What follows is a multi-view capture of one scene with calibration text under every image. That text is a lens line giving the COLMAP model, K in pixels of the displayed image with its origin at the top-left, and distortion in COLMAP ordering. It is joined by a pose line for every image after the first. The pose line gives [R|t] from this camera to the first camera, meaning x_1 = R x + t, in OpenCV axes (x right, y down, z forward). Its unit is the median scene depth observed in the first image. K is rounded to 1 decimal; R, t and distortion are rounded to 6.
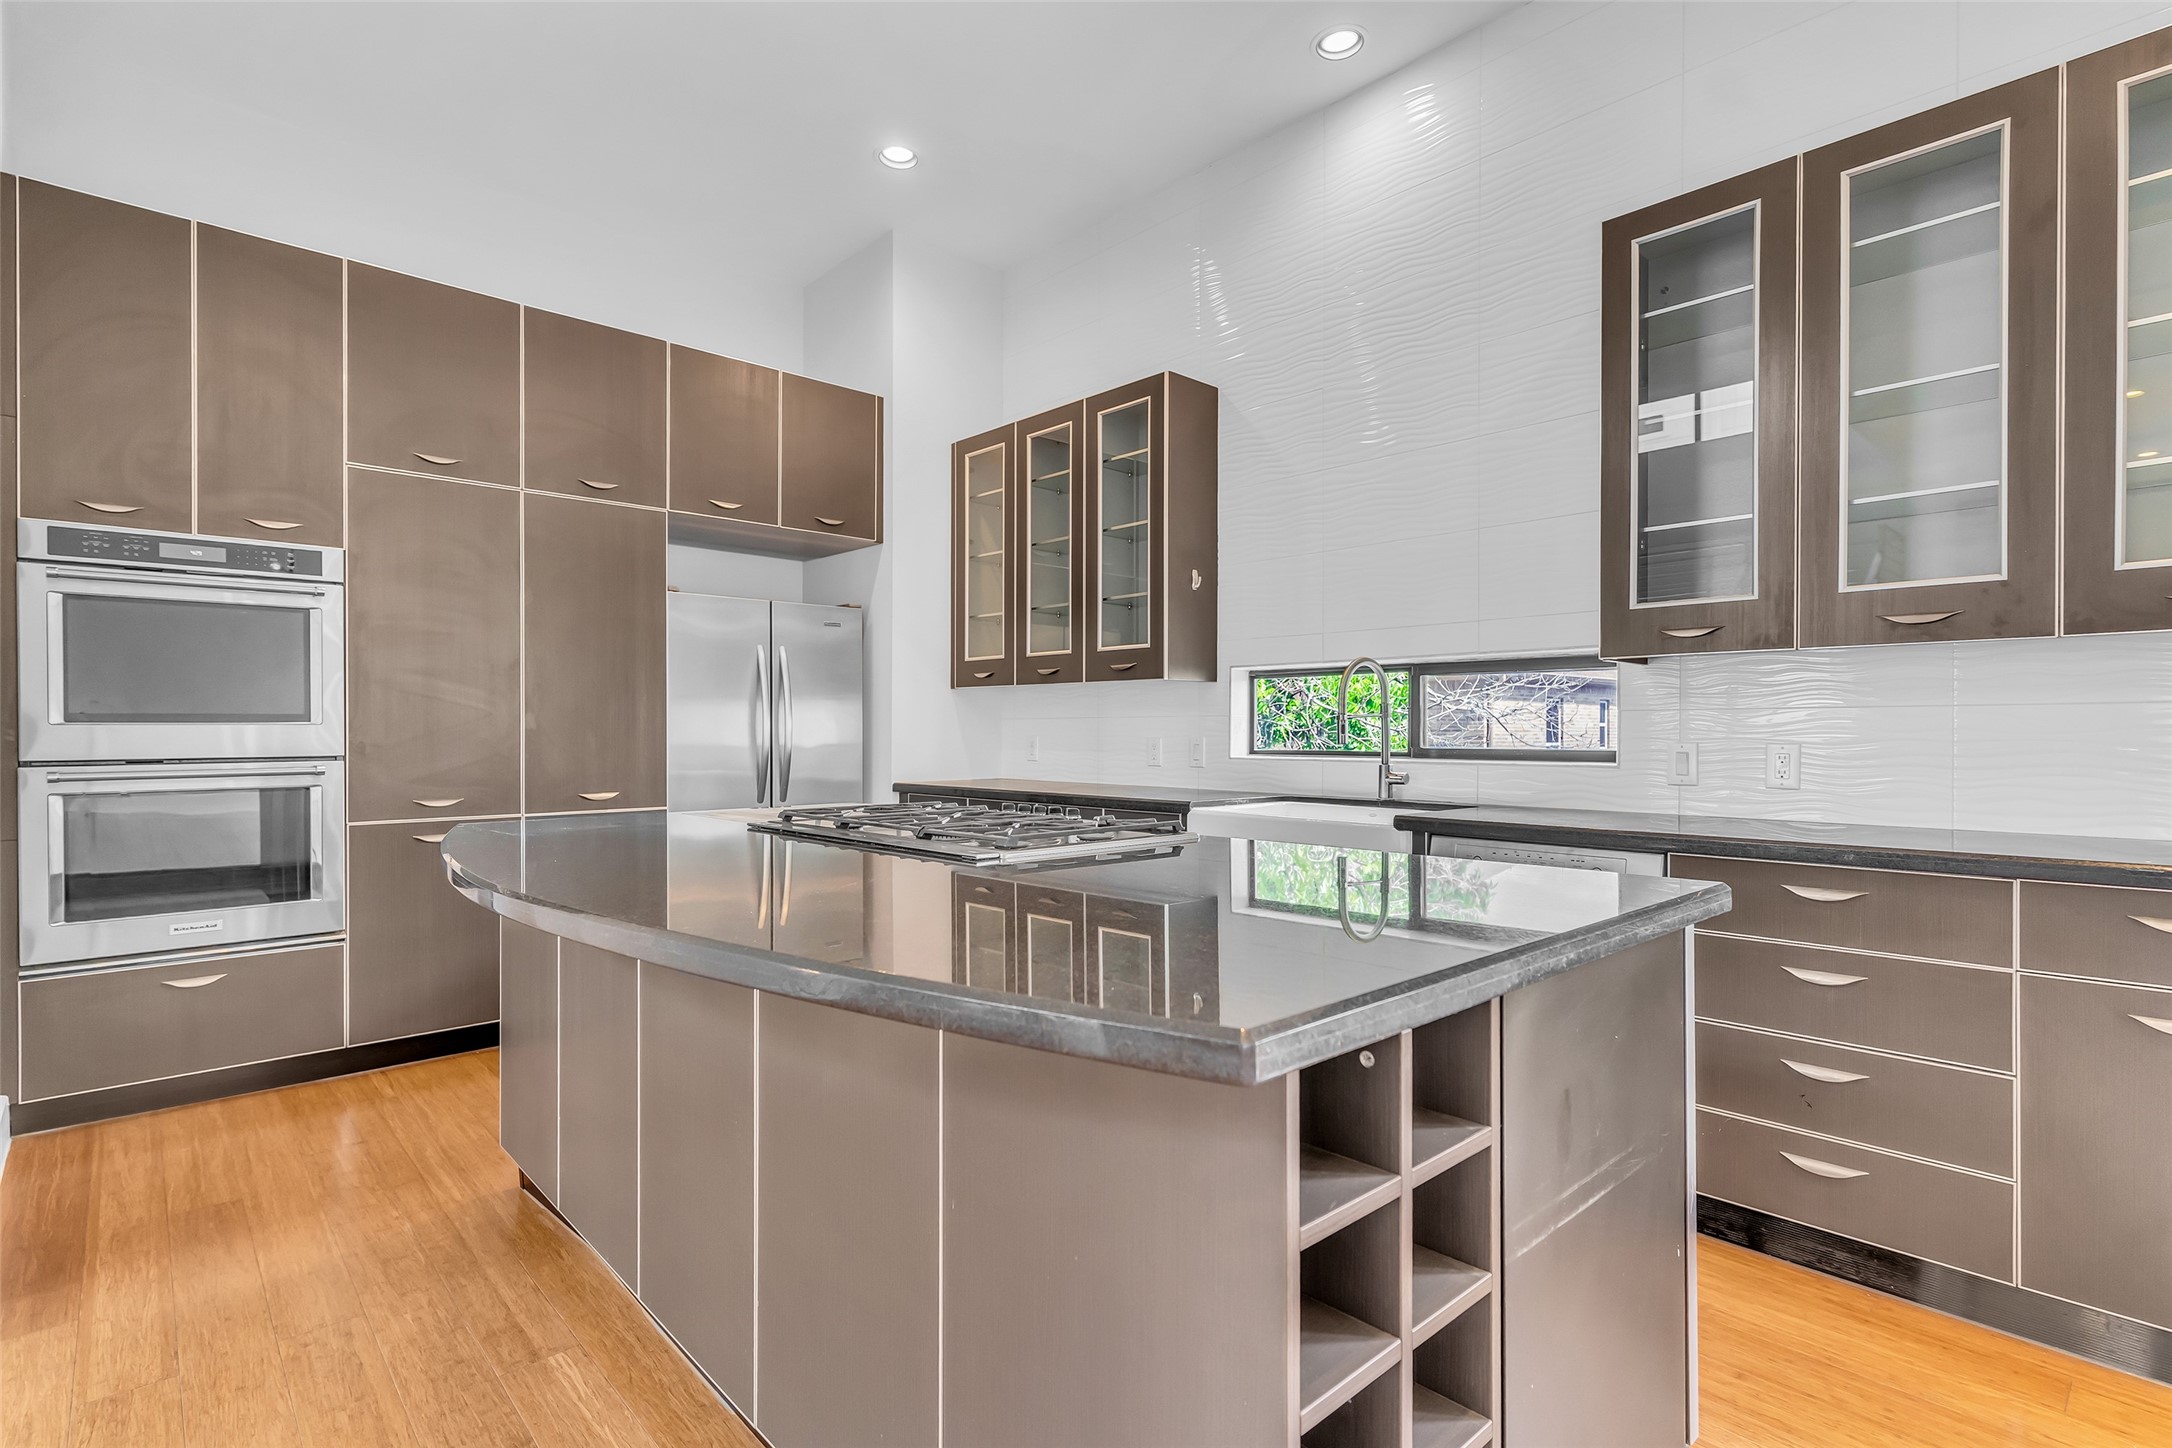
lens RADIAL K [[1040.2, 0, 1085.0], [0, 1040.2, 734.7], [0, 0, 1]] dist [0.004696, 0.001000]
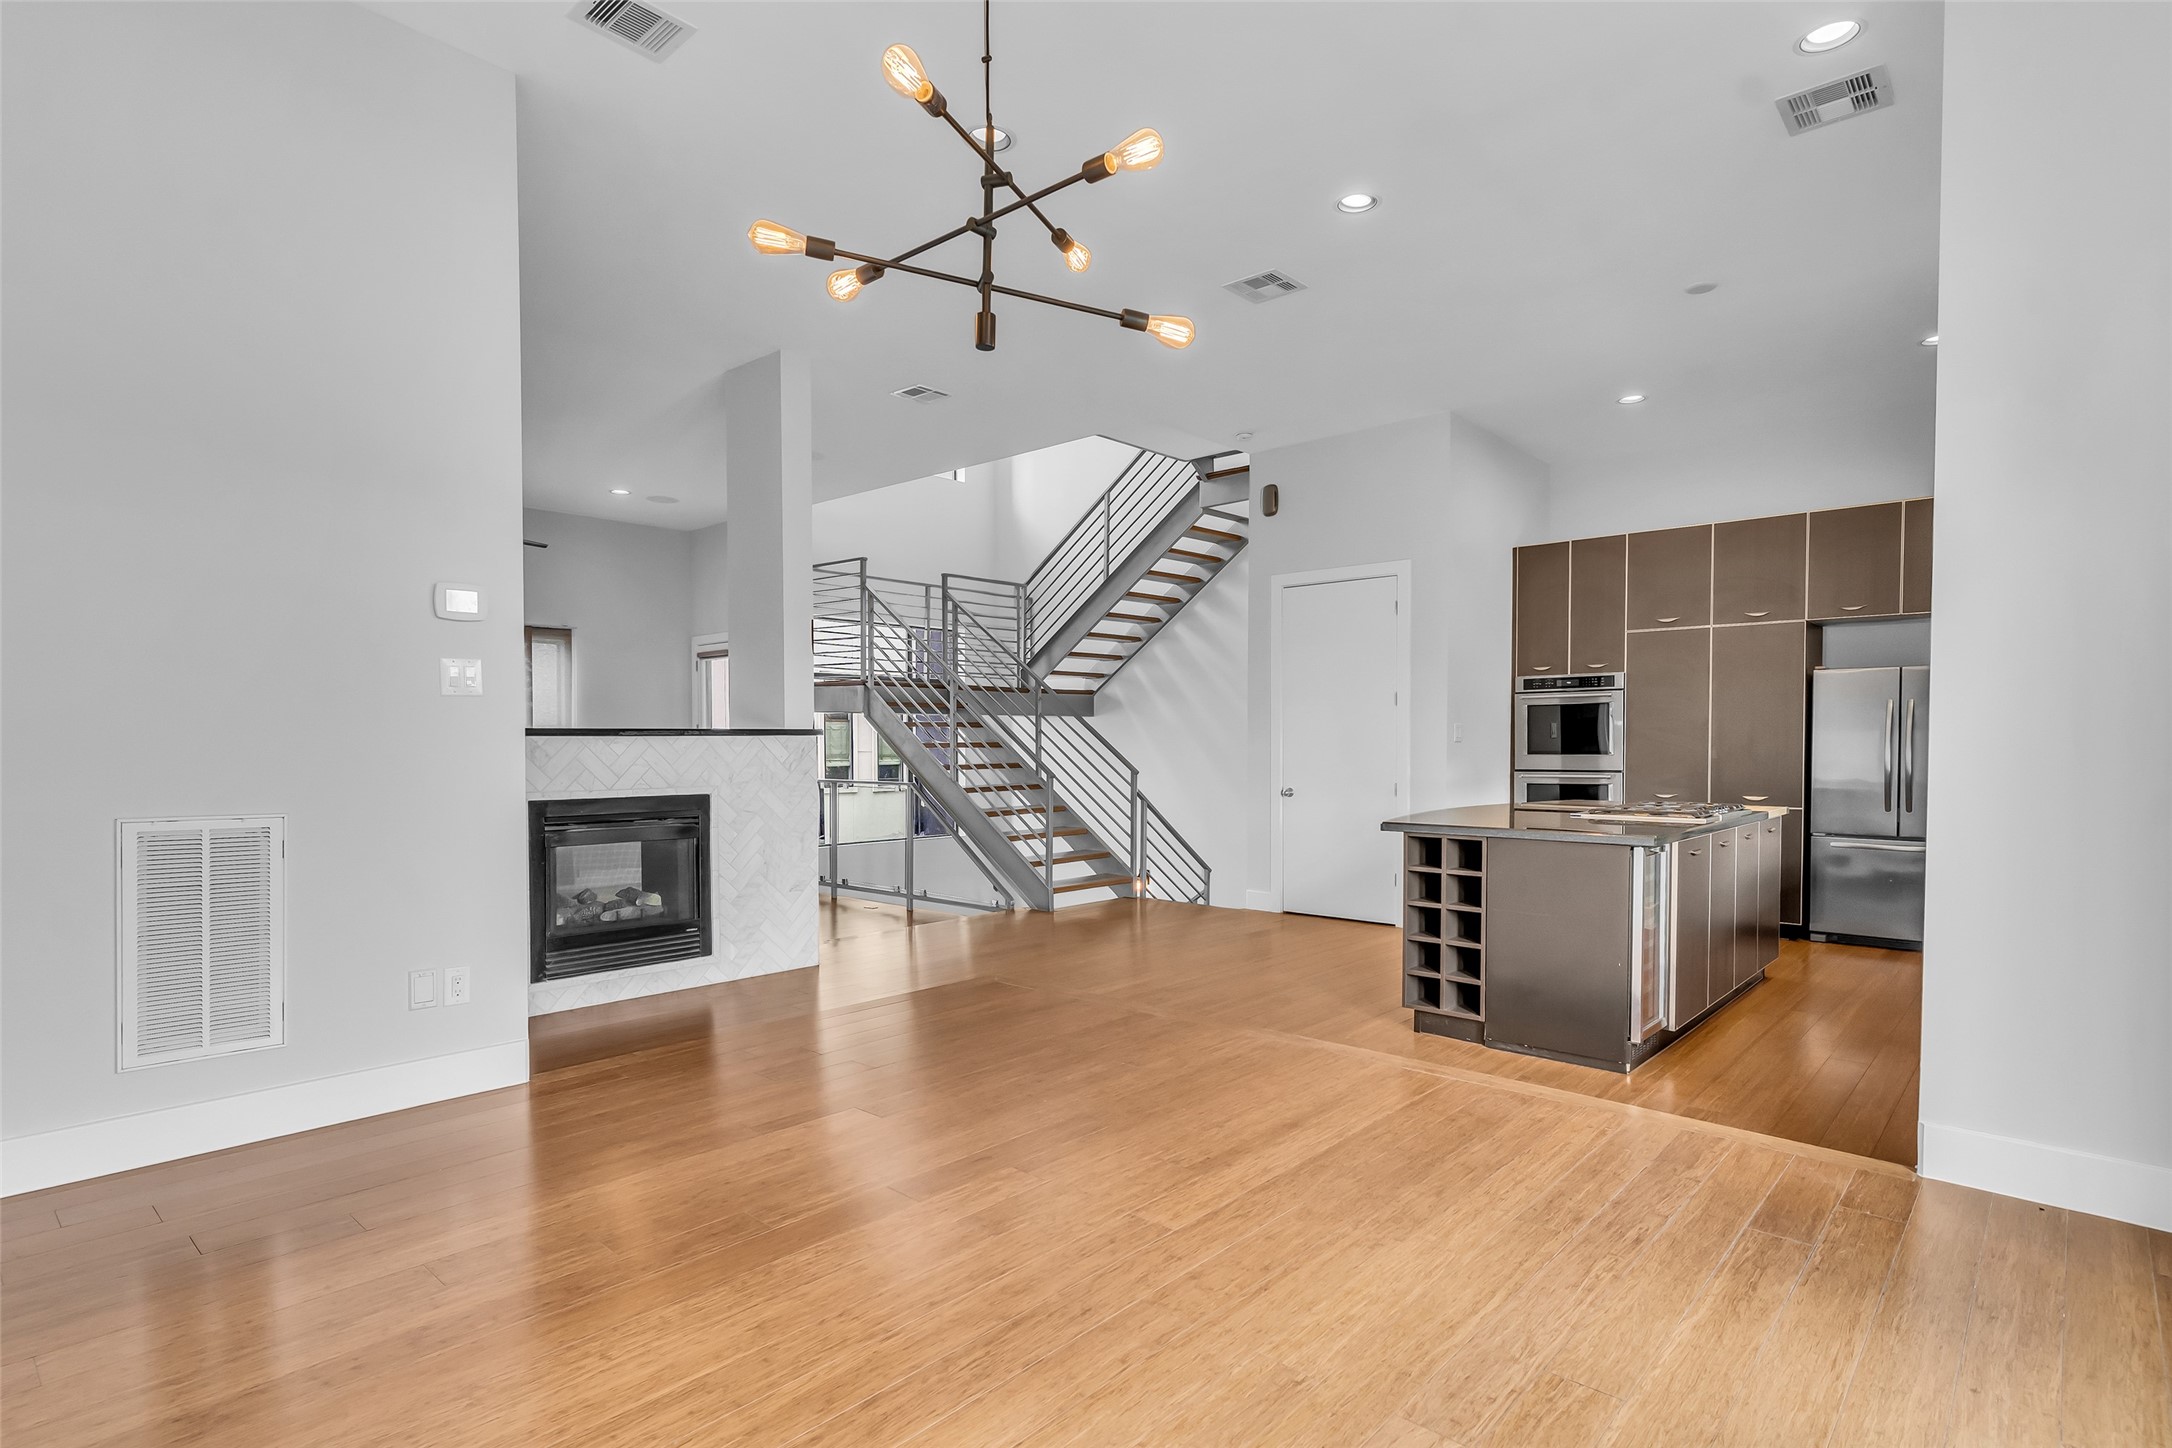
lens RADIAL K [[1040.2, 0, 1085.0], [0, 1040.2, 734.7], [0, 0, 1]] dist [0.004696, 0.001000]
pose [[0.086869, -0.004814, -0.996208, 1.314511], [0.000044, 0.999988, -0.004828, -0.042624], [0.996220, 0.000376, 0.086868, -0.273317]]
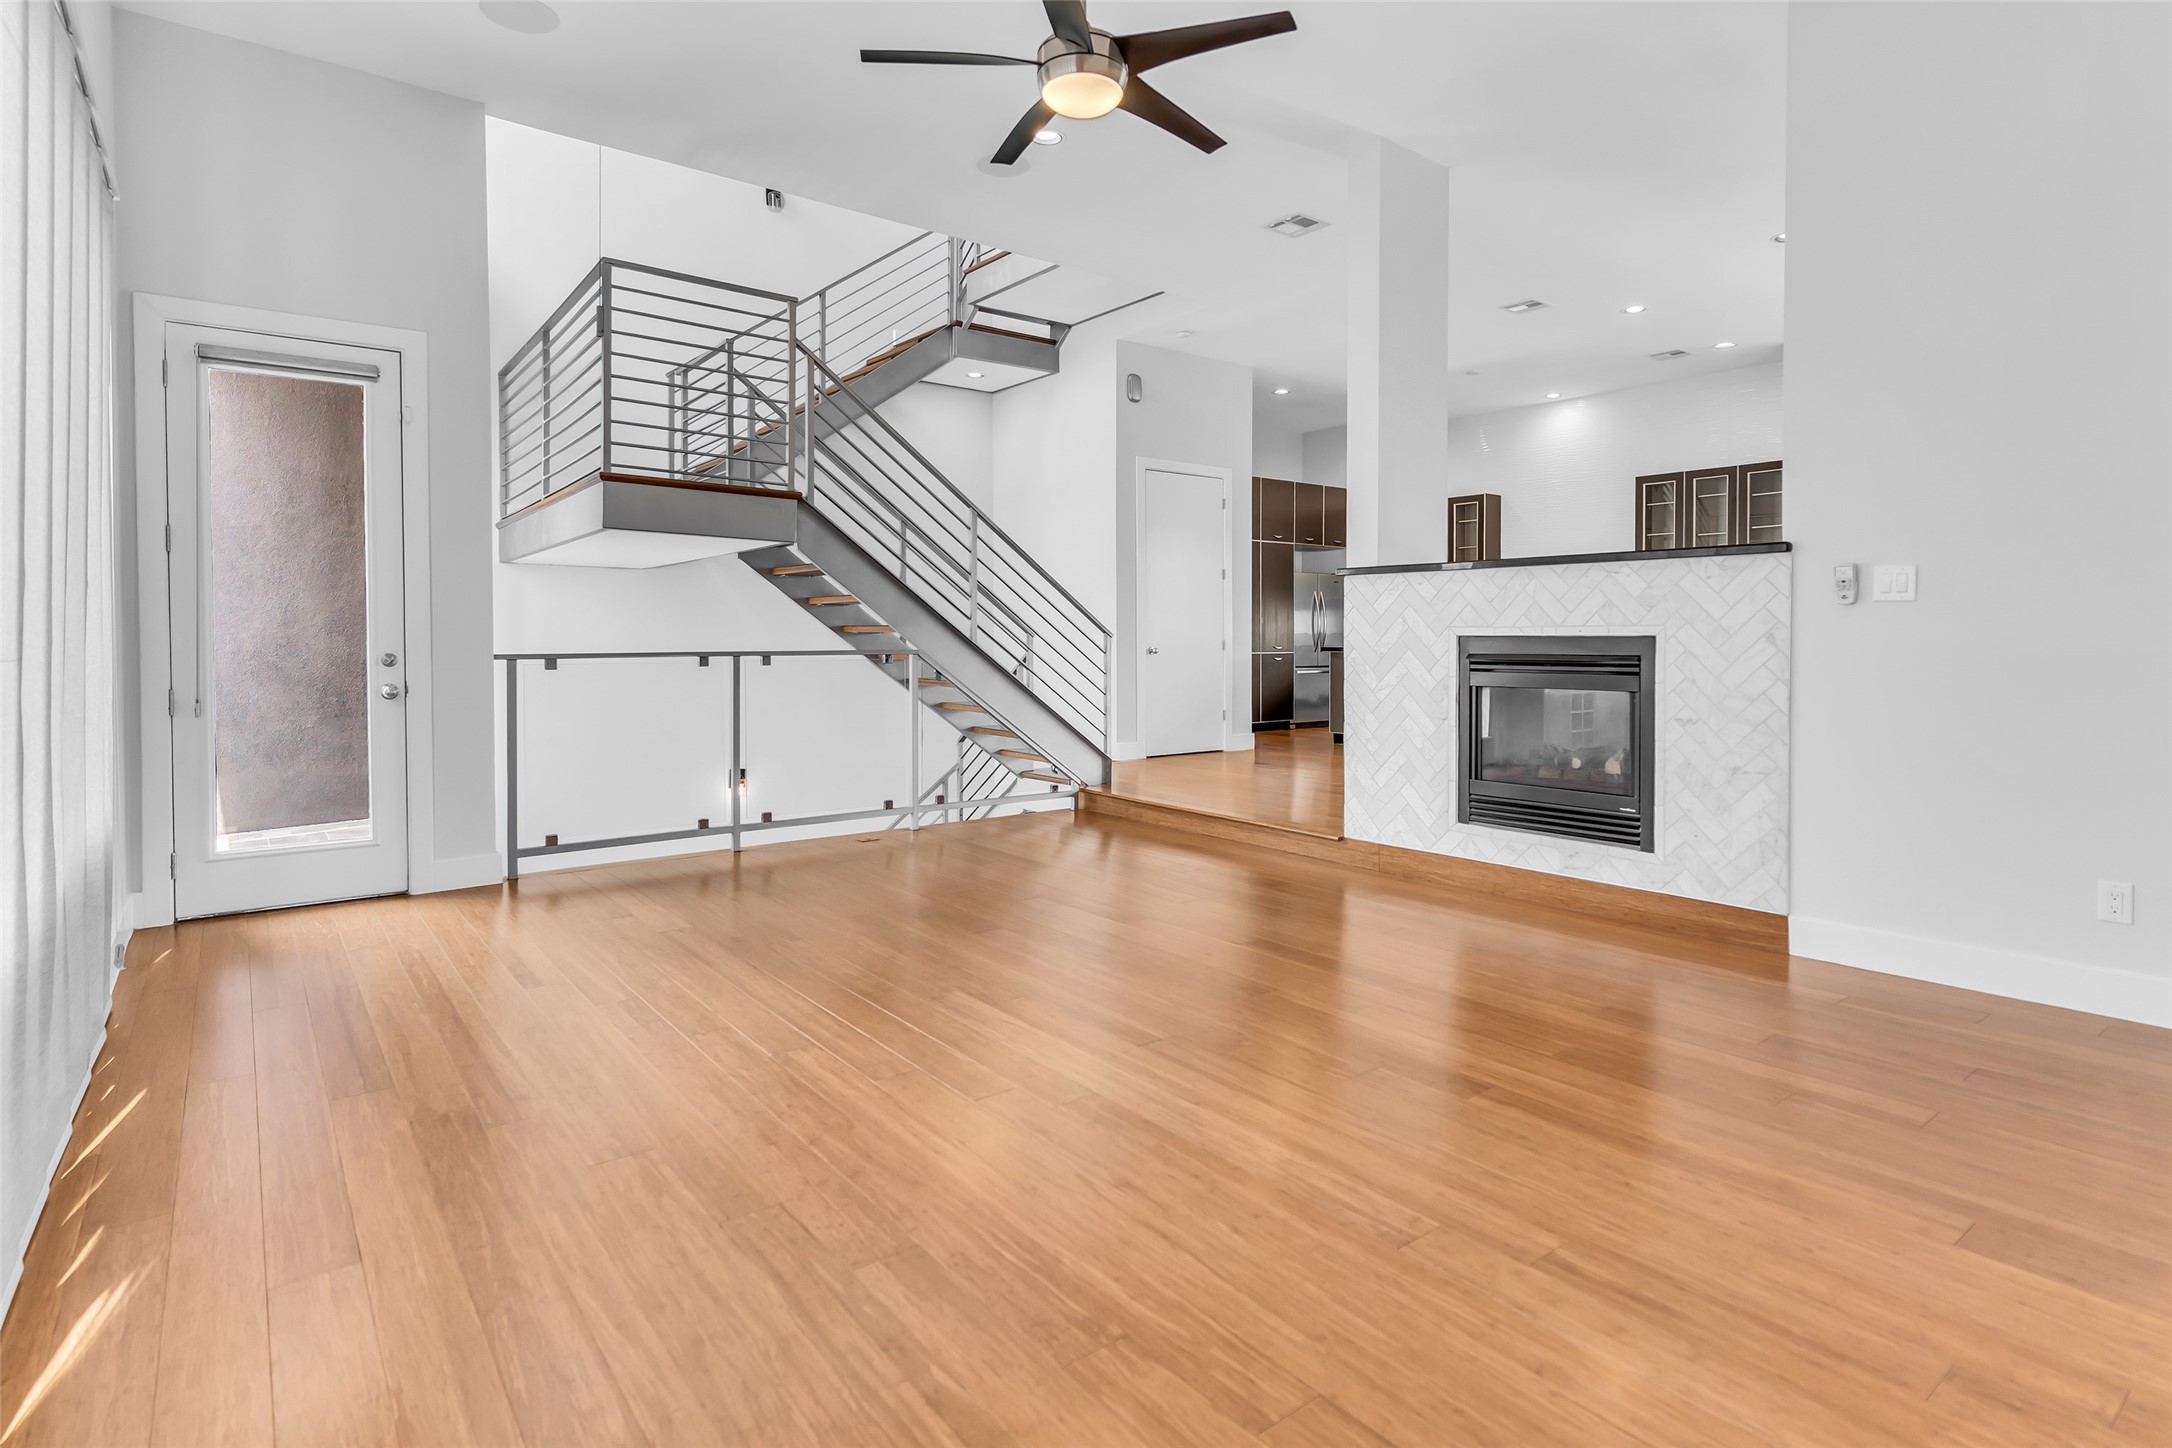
lens RADIAL K [[1091.6, 0, 1089.1], [0, 1091.6, 651.2], [0, 0, 1]] dist [0.000197, 0.000230]
pose [[0.996357, -0.003468, -0.085209, -0.863036], [0.004284, 0.999947, 0.009396, 0.048415], [0.085171, -0.009727, 0.996319, -2.370412]]
